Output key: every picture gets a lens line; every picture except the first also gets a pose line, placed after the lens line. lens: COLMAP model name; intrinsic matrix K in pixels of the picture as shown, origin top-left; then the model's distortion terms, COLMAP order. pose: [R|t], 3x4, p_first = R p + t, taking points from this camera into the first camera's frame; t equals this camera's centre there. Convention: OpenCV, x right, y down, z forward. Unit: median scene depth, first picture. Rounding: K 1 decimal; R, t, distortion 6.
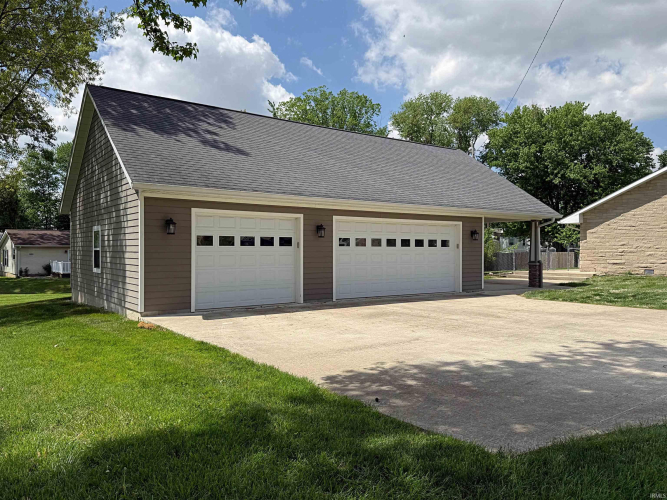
lens RADIAL K [[507.5, 0, 334.7], [0, 507.5, 249.2], [0, 0, 1]] dist [-0.000588, 0.003550]
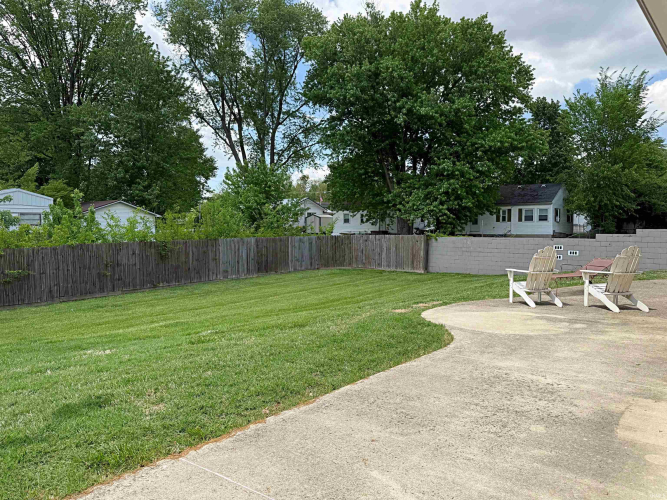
lens RADIAL K [[546.5, 0, 334.5], [0, 546.5, 250.9], [0, 0, 1]] dist [0.067015, -0.018069]
pose [[0.961523, -0.016118, 0.274250, 0.169458], [0.004007, 0.998994, 0.044664, -0.003480], [-0.274694, -0.041847, 0.960621, 0.362055]]
